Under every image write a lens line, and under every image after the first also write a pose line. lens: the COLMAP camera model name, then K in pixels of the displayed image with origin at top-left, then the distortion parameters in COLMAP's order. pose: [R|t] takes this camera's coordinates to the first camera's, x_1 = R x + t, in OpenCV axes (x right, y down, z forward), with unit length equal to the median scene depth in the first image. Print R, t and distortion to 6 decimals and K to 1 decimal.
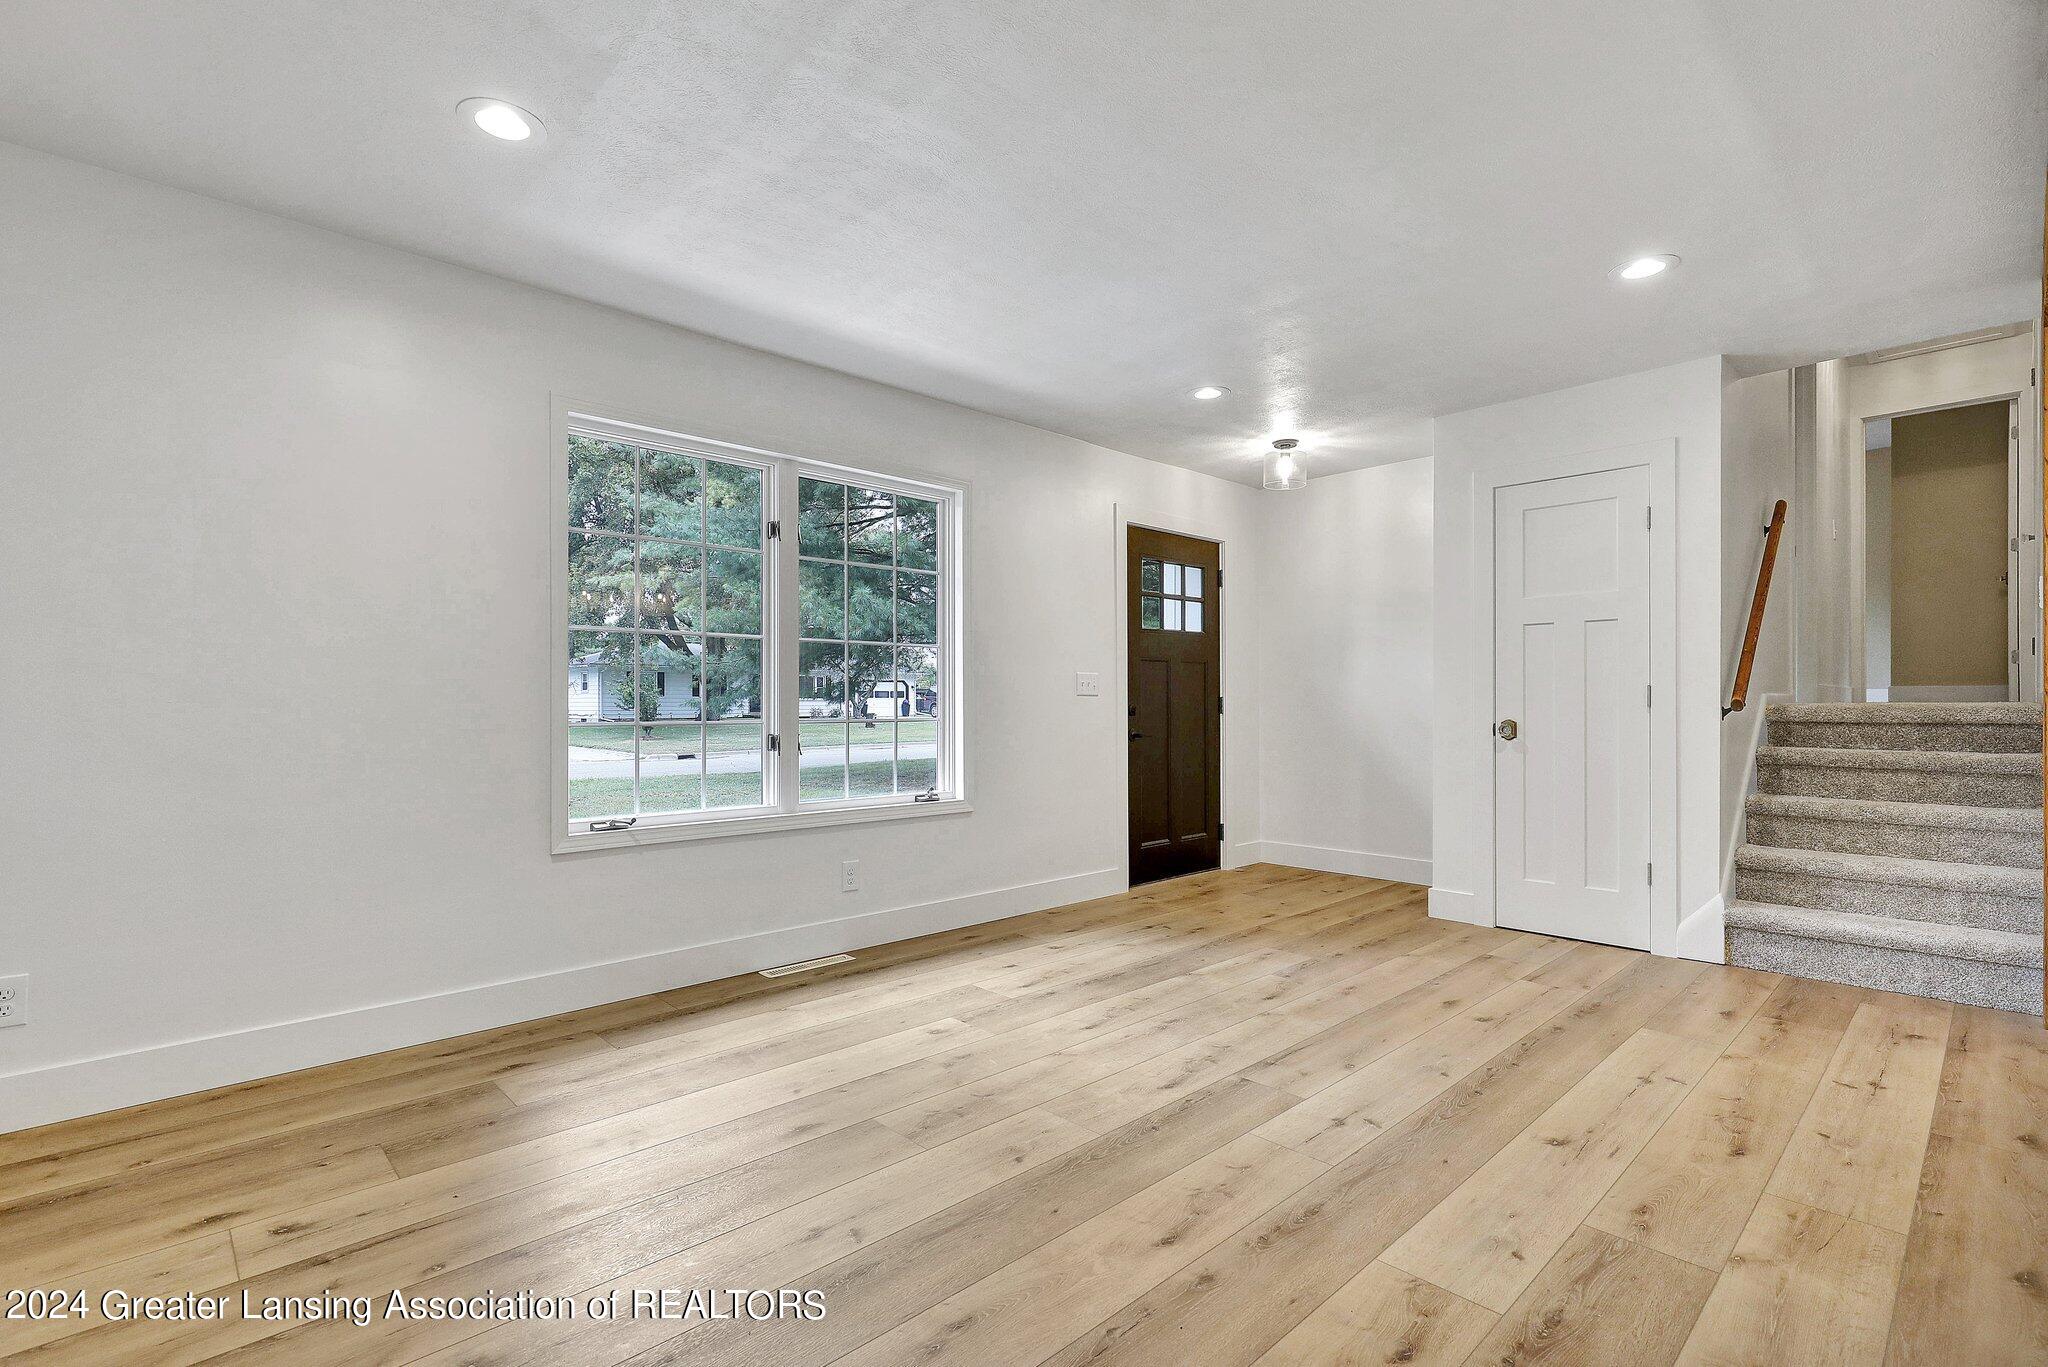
lens RADIAL K [[944.4, 0, 1018.8], [0, 944.4, 702.6], [0, 0, 1]] dist [-0.000478, 0.000052]
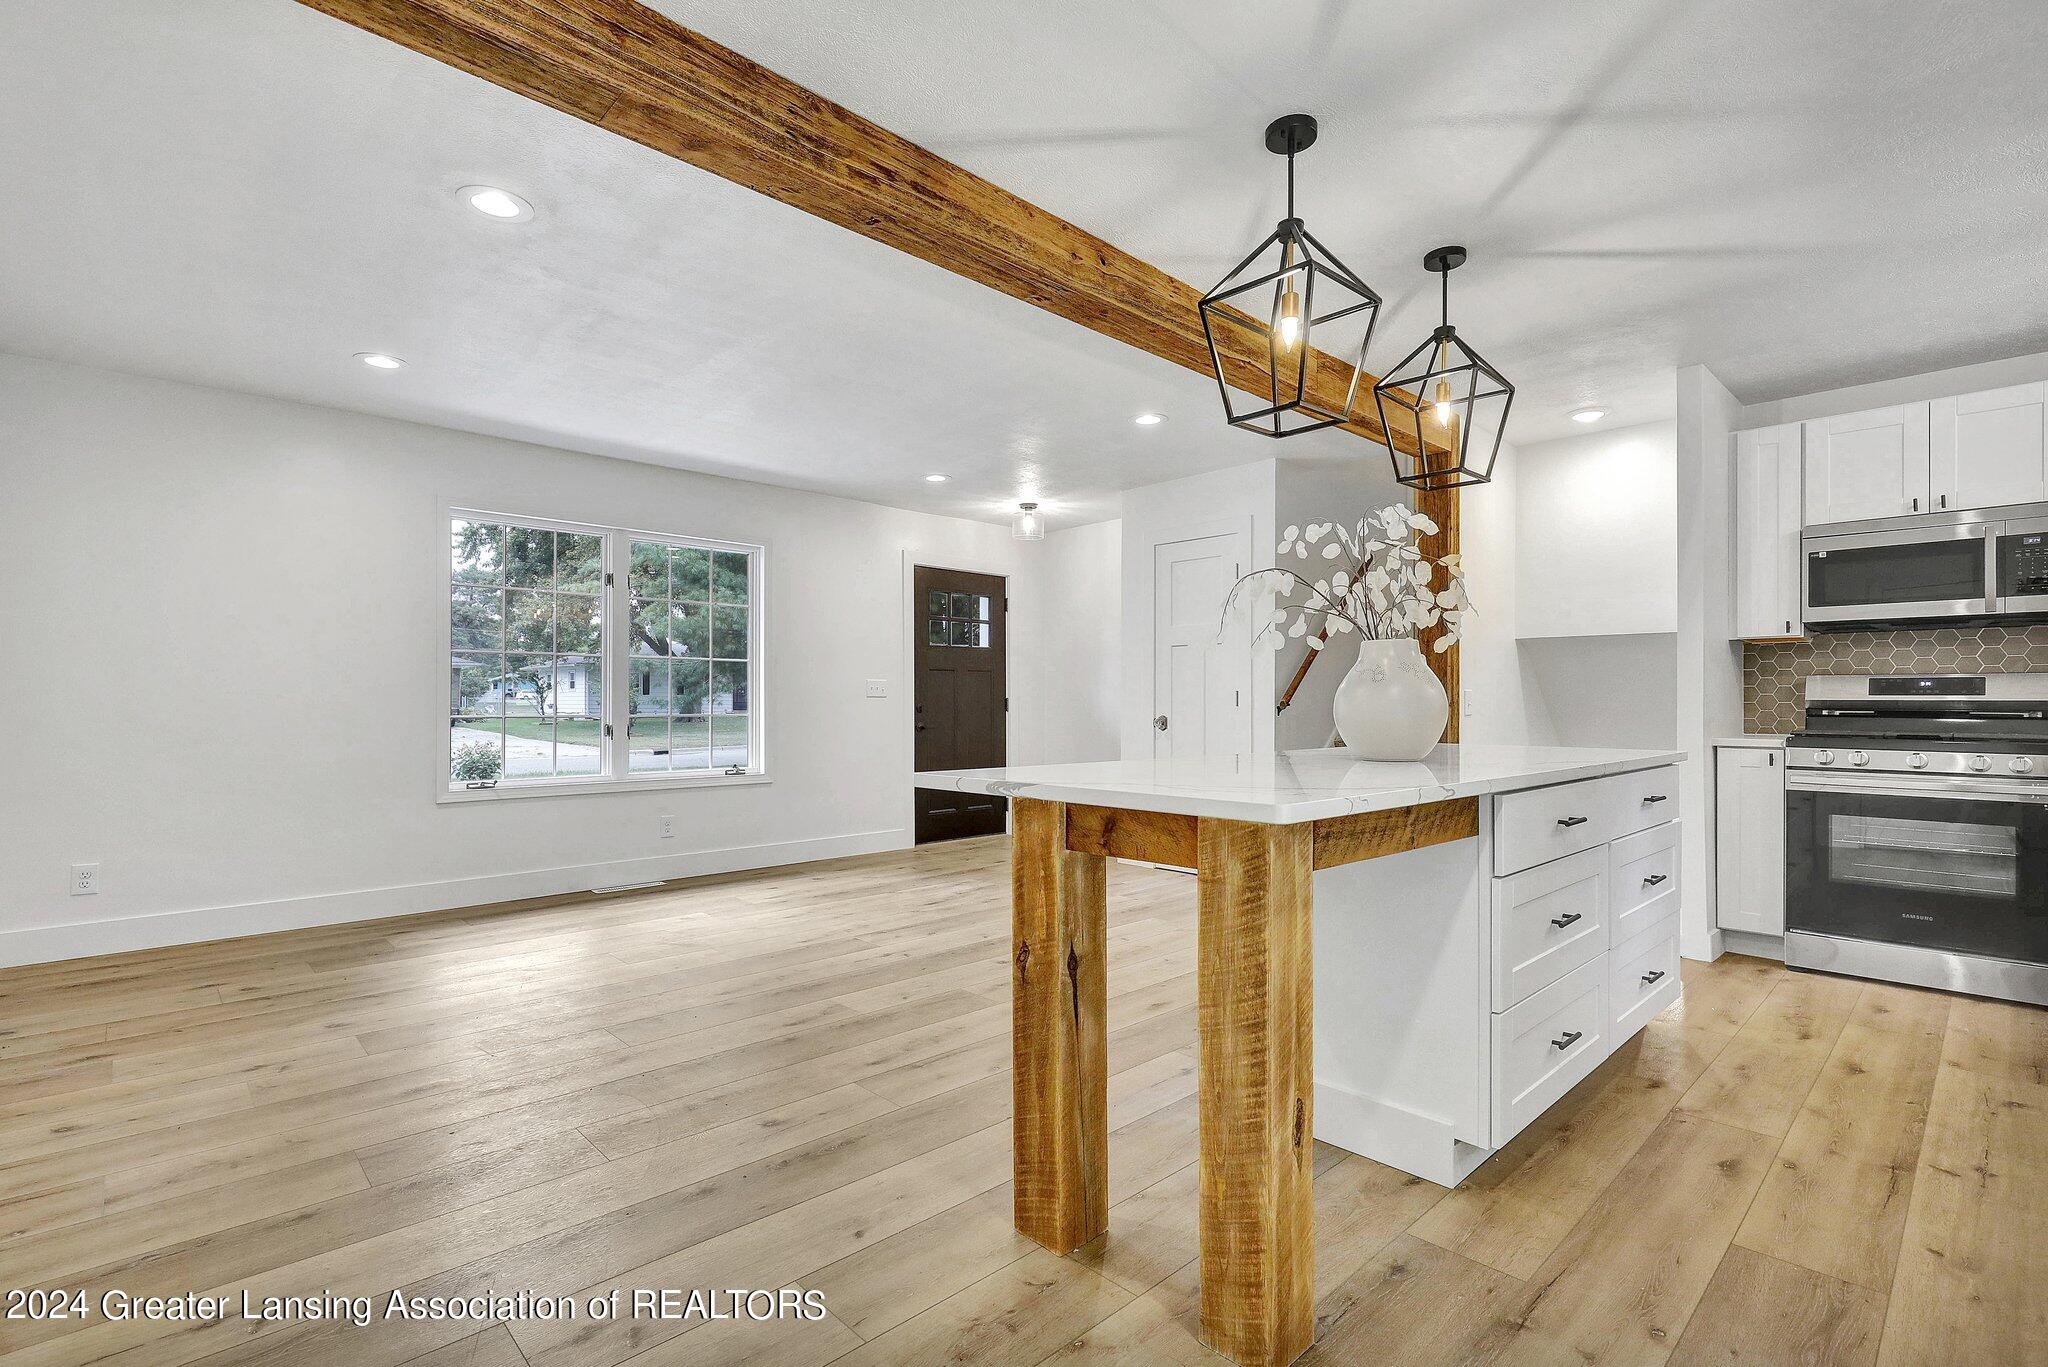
lens RADIAL K [[941.9, 0, 1021.0], [0, 941.9, 698.2], [0, 0, 1]] dist [-0.000438, 0.000585]
pose [[0.999982, 0.000774, 0.005900, 0.354831], [-0.000753, 0.999993, -0.003567, -0.002358], [-0.005903, 0.003562, 0.999976, -0.418914]]
